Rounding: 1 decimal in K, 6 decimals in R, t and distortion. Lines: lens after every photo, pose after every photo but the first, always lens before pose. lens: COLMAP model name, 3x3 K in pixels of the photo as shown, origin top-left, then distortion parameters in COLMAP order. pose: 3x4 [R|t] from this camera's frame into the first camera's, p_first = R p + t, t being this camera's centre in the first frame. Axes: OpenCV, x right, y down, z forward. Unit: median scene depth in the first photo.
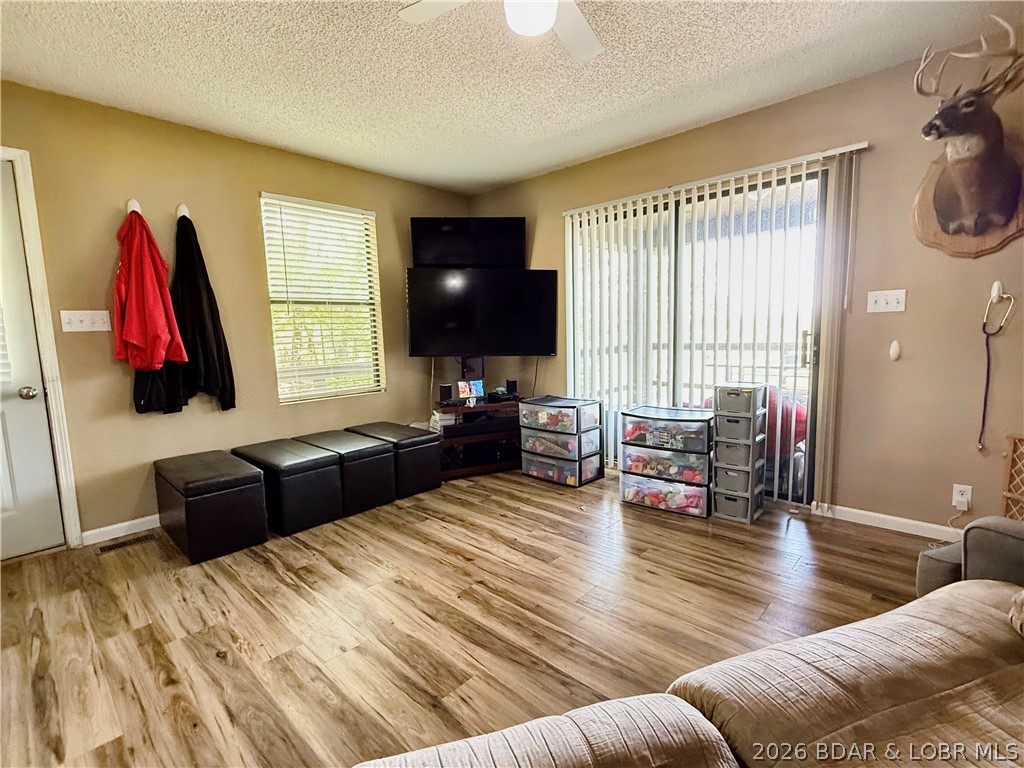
lens RADIAL K [[480.8, 0, 514.7], [0, 480.8, 386.0], [0, 0, 1]] dist [0.003672, -0.000661]
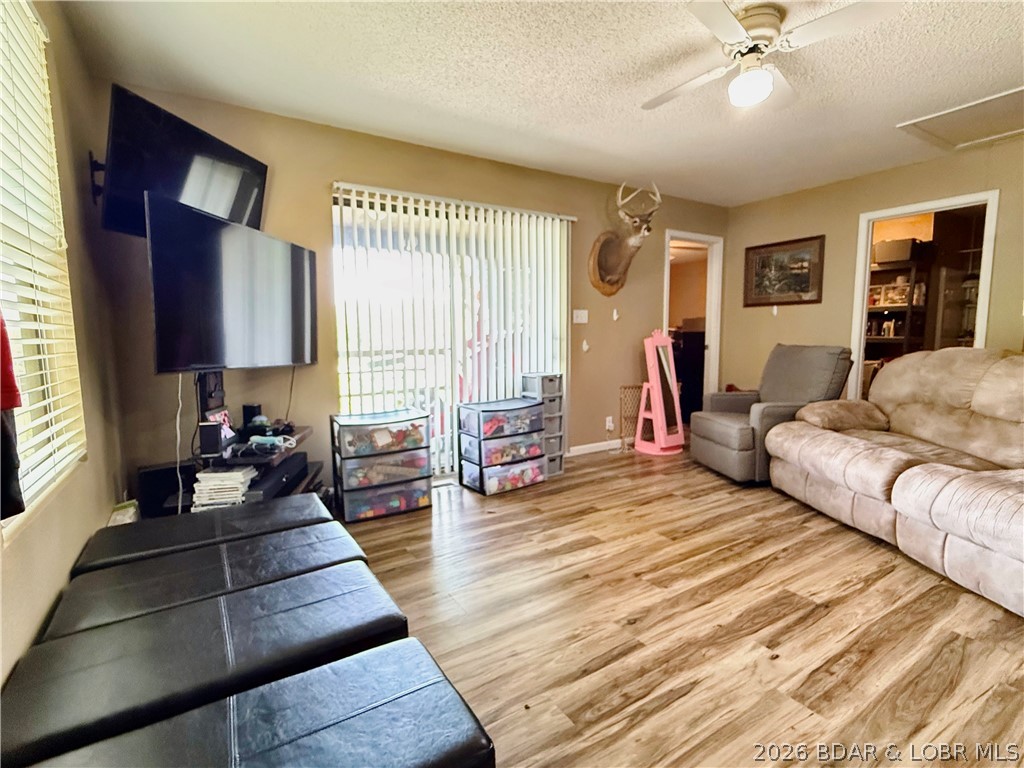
lens RADIAL K [[480.8, 0, 513.4], [0, 480.8, 382.0], [0, 0, 1]] dist [0.003672, -0.000661]
pose [[0.254881, -0.070513, 0.964398, -0.813455], [0.112413, 0.992736, 0.042875, -0.044903], [-0.960416, 0.097483, 0.260956, 0.722072]]
